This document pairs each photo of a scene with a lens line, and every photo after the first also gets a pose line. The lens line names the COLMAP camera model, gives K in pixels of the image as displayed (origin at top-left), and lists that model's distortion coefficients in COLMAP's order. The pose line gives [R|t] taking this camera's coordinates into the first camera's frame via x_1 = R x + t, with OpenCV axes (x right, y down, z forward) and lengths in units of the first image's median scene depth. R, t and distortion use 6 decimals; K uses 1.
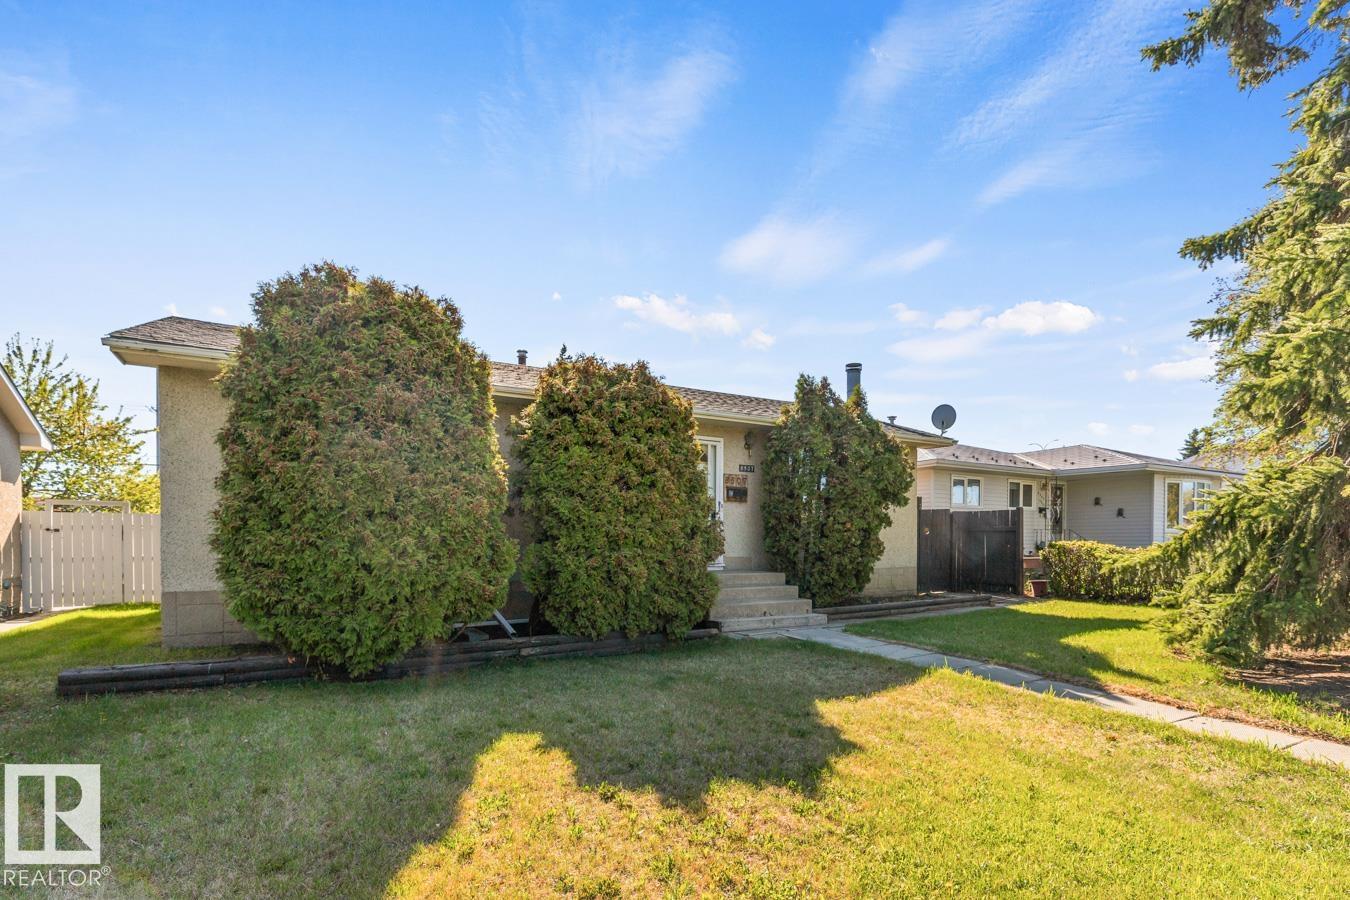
lens RADIAL K [[624.4, 0, 666.0], [0, 624.4, 530.2], [0, 0, 1]] dist [0.008976, -0.002407]
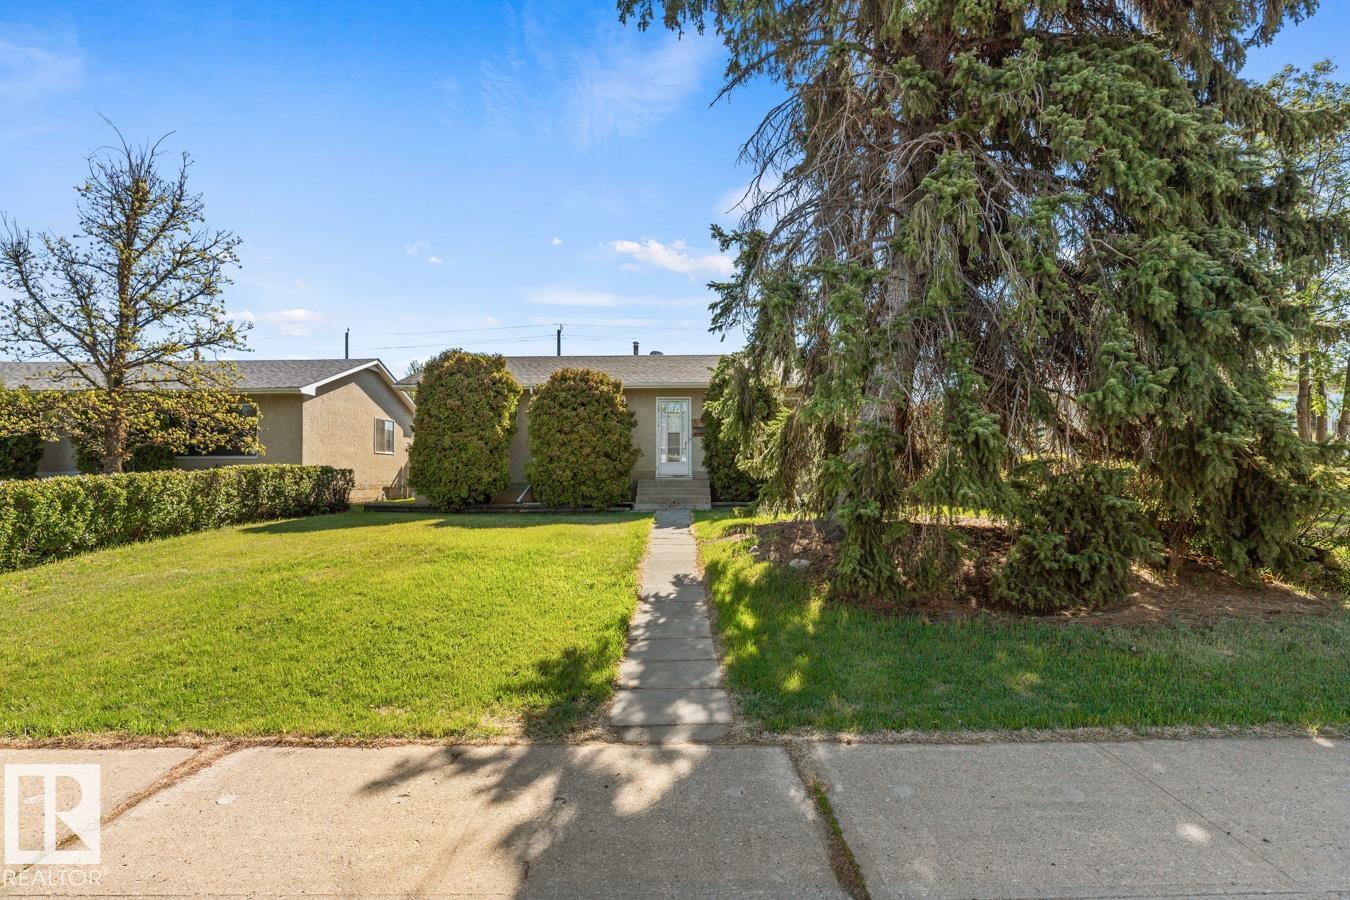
lens RADIAL K [[675.5, 0, 681.1], [0, 675.5, 447.1], [0, 0, 1]] dist [-0.003961, -0.000242]
pose [[0.864937, -0.023647, -0.501323, 1.070080], [0.011094, 0.999546, -0.028005, 0.033662], [0.501758, 0.018661, 0.864807, -0.573106]]
